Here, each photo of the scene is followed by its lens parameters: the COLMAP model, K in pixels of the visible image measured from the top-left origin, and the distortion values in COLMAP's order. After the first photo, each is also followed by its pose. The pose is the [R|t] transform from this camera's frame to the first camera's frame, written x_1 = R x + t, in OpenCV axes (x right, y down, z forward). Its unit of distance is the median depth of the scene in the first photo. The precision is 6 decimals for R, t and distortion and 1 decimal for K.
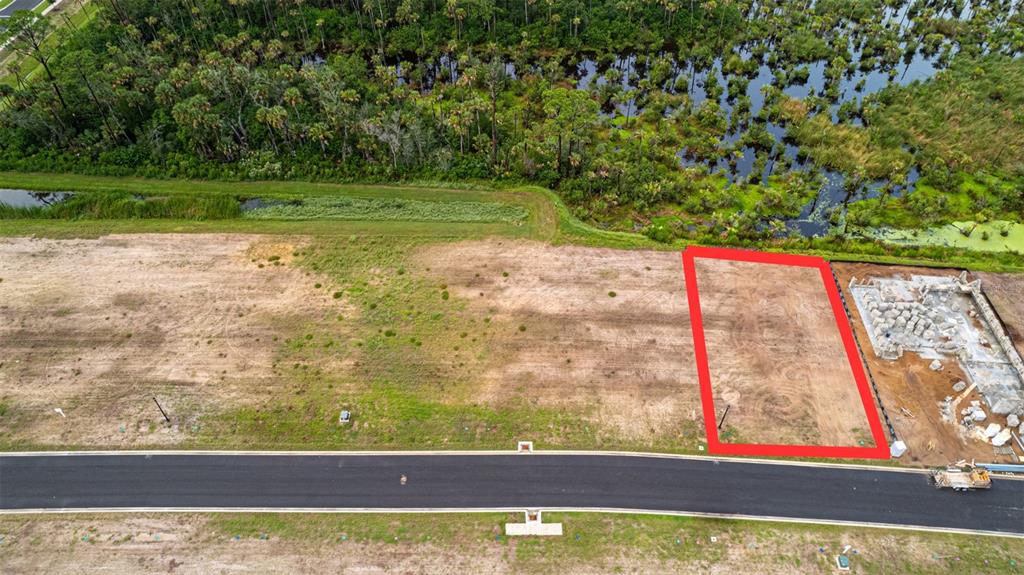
lens RADIAL K [[660.8, 0, 518.4], [0, 660.8, 285.0], [0, 0, 1]] dist [-0.073194, 0.057722]
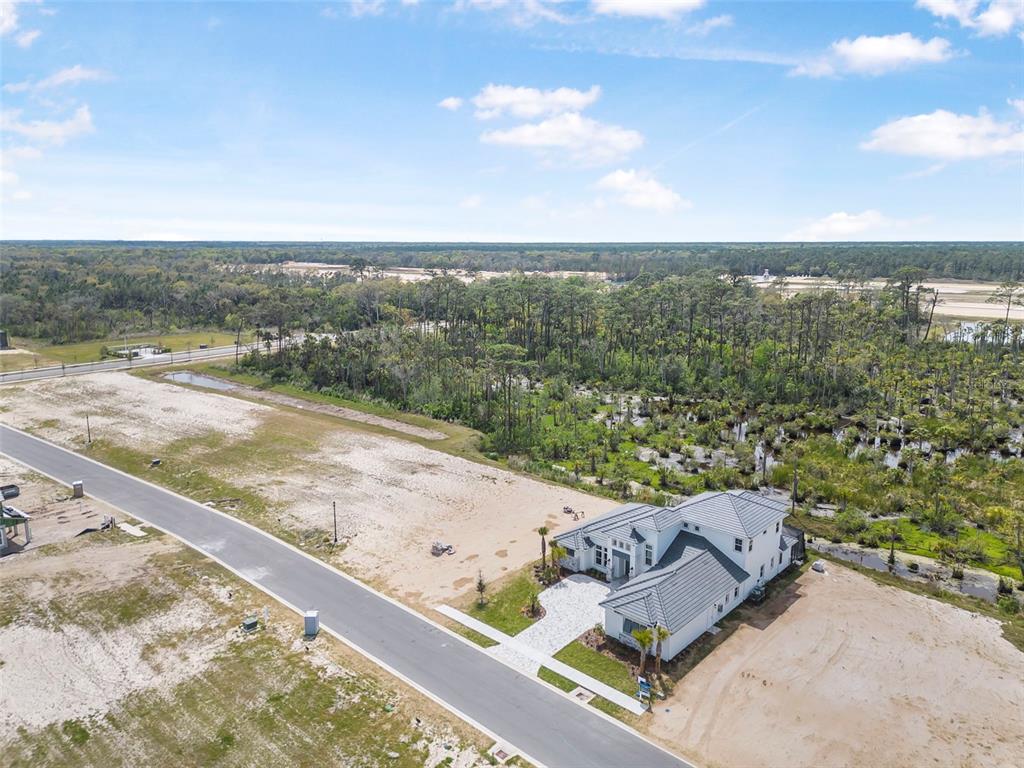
lens RADIAL K [[715.3, 0, 512.0], [0, 715.3, 384.0], [0, 0, 1]] dist [0.065250, -0.052996]
pose [[0.782472, 0.108194, -0.613214, 0.999695], [-0.430358, 0.805700, -0.406988, 0.311166], [0.450033, 0.582358, 0.677001, 0.239696]]
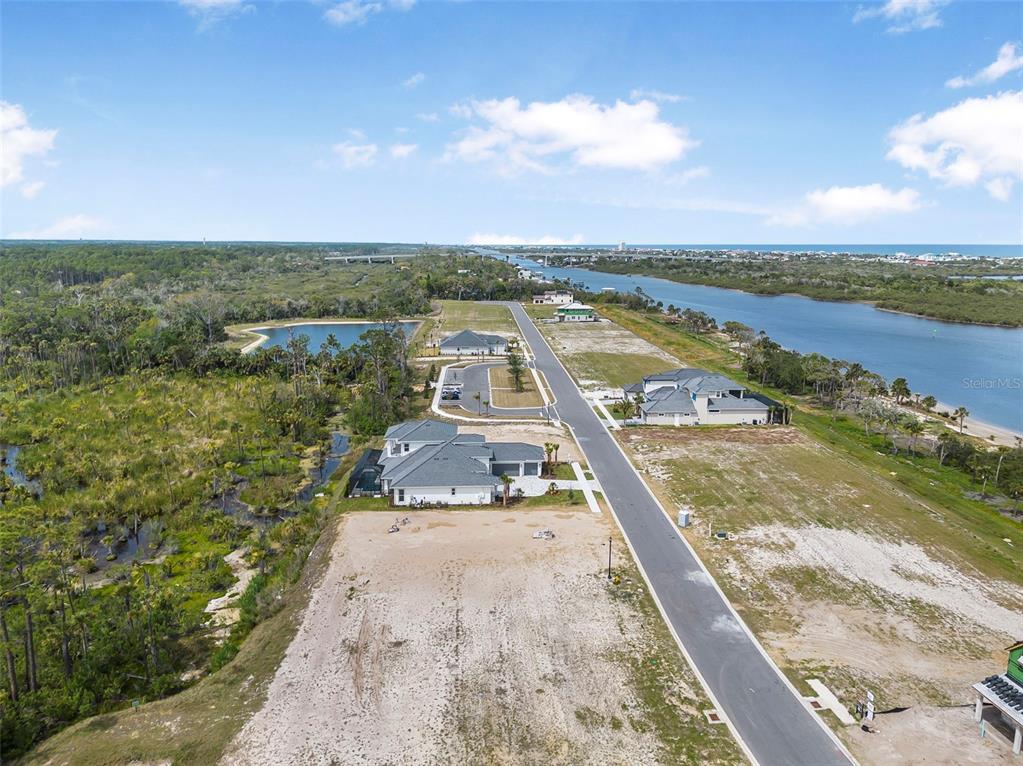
lens RADIAL K [[719.7, 0, 511.5], [0, 719.7, 383.0], [0, 0, 1]] dist [0.077206, -0.077681]
pose [[-0.118285, -0.204508, 0.971692, -0.538070], [0.693800, 0.683051, 0.228216, -0.261014], [-0.710387, 0.701155, 0.061093, 0.749926]]
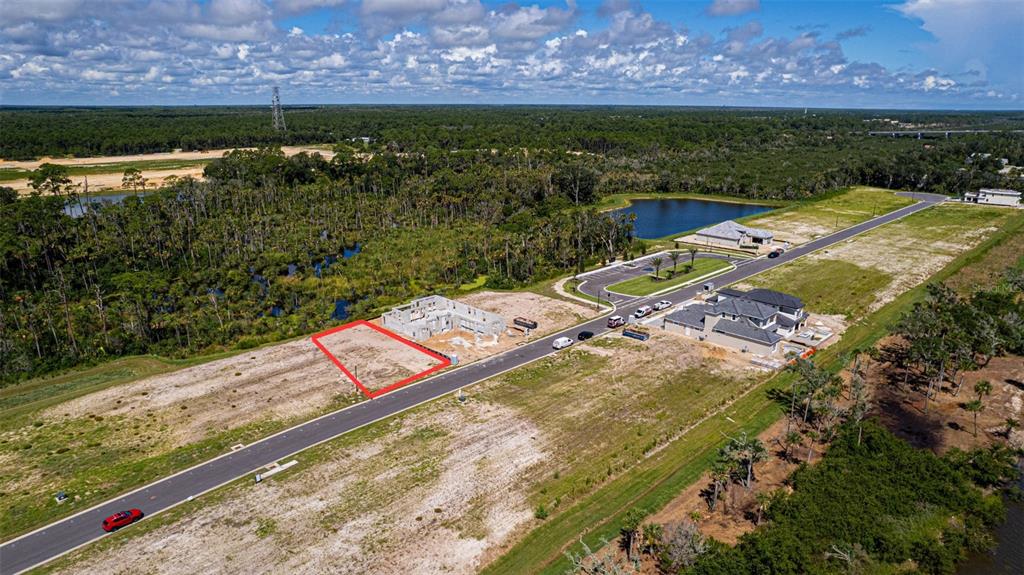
lens RADIAL K [[660.8, 0, 518.4], [0, 660.8, 285.0], [0, 0, 1]] dist [-0.073194, 0.057722]
pose [[0.655392, -0.213764, 0.724408, -0.417135], [0.533287, 0.810158, -0.243412, 0.513029], [-0.534852, 0.545848, 0.644968, -0.238591]]
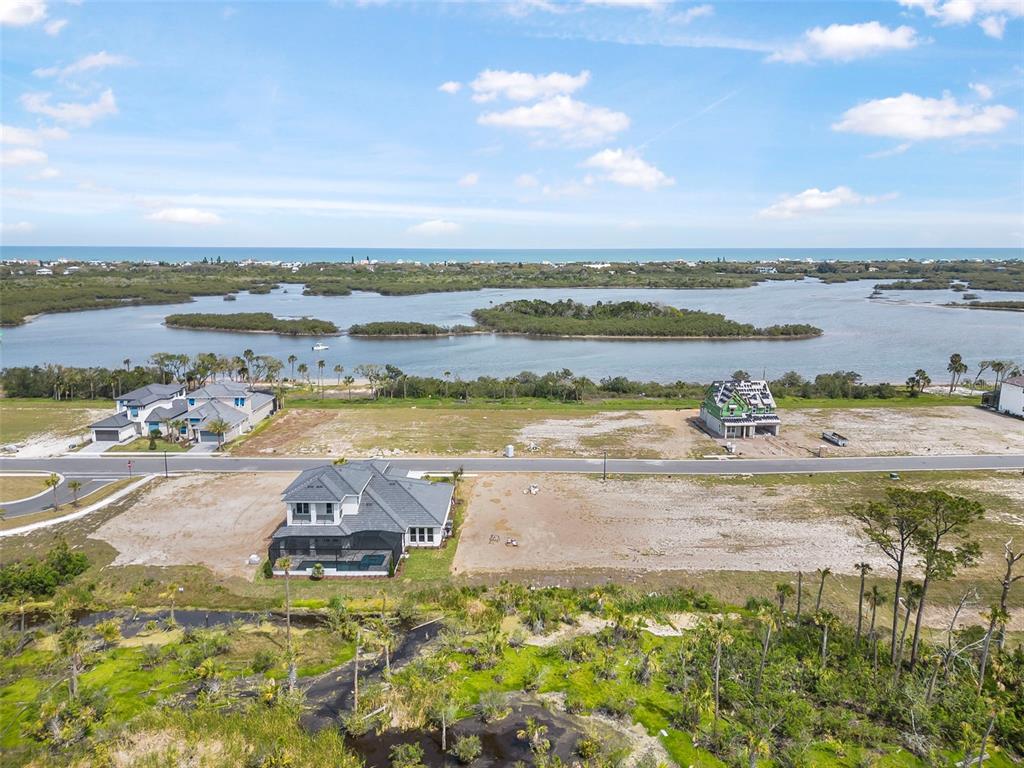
lens RADIAL K [[720.4, 0, 512.0], [0, 720.4, 384.0], [0, 0, 1]] dist [0.077206, -0.077681]
pose [[-0.998358, -0.002195, -0.057240, 0.505941], [-0.048224, 0.571488, 0.819192, -0.930976], [0.030914, 0.820607, -0.570655, 1.465797]]
